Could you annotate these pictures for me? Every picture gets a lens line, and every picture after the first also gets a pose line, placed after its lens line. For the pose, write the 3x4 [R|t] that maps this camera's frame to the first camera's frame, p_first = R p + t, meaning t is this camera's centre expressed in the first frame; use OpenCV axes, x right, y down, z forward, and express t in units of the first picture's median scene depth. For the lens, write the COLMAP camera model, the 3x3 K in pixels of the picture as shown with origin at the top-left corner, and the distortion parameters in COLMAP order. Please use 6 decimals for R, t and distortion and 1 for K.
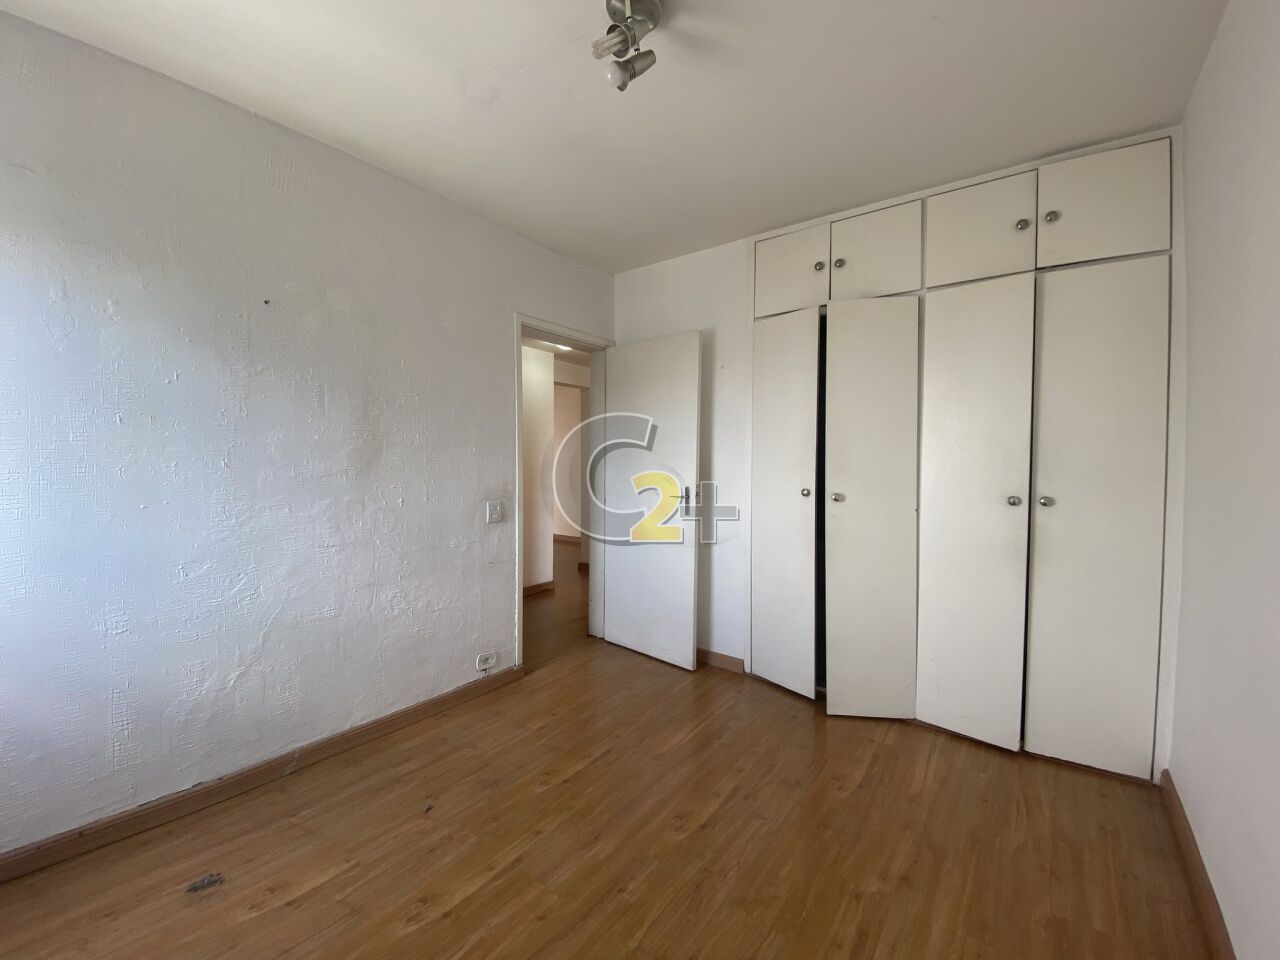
lens RADIAL K [[539.2, 0, 637.1], [0, 539.2, 476.7], [0, 0, 1]] dist [-0.016512, -0.001108]
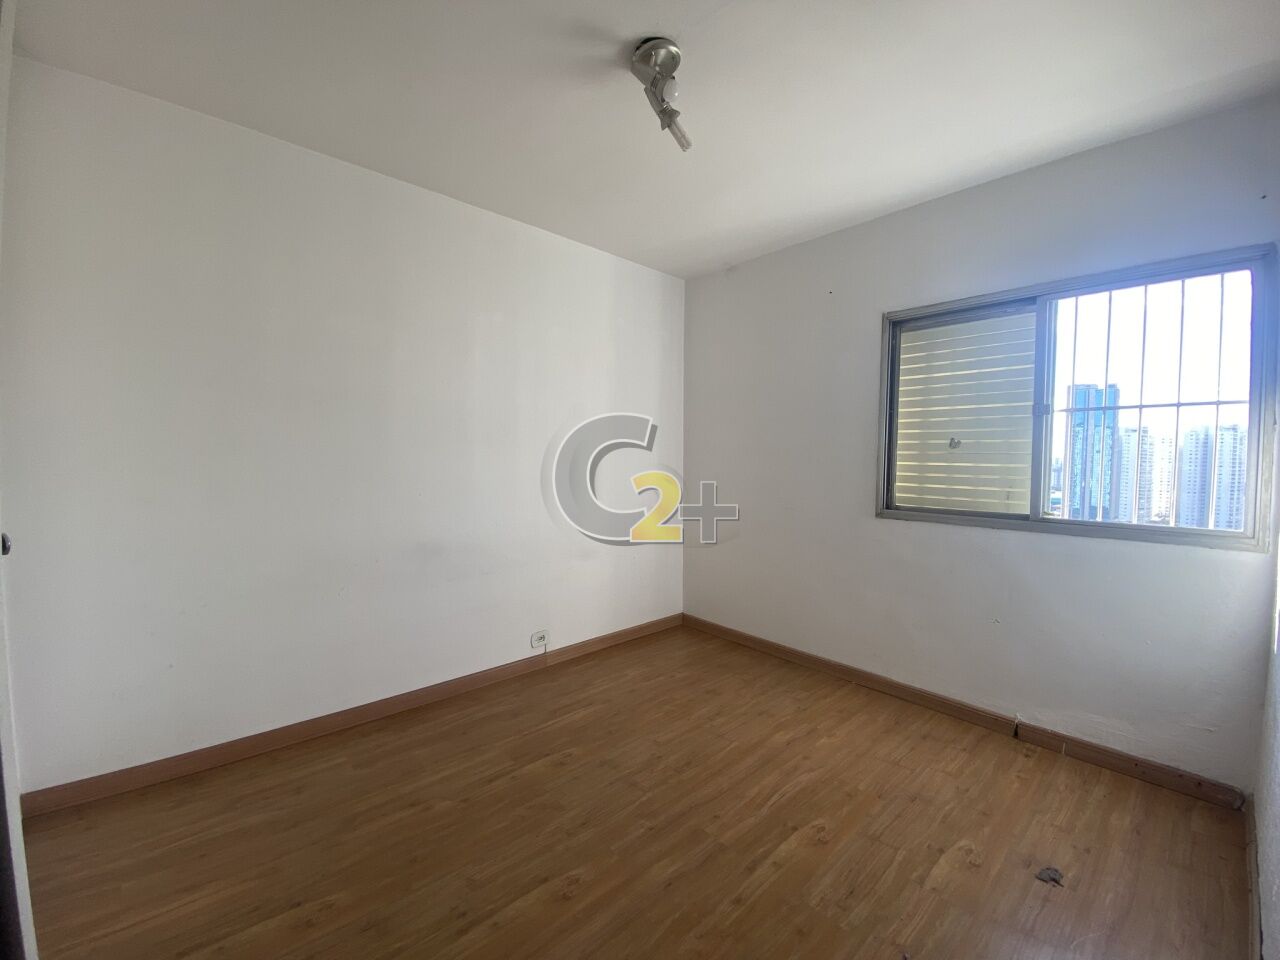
lens RADIAL K [[539.2, 0, 640.0], [0, 539.2, 478.6], [0, 0, 1]] dist [-0.016512, -0.001108]
pose [[-0.984562, -0.029030, 0.172614, -0.176202], [-0.016559, 0.997176, 0.073254, -0.061962], [-0.174253, 0.069265, -0.982262, 1.999682]]
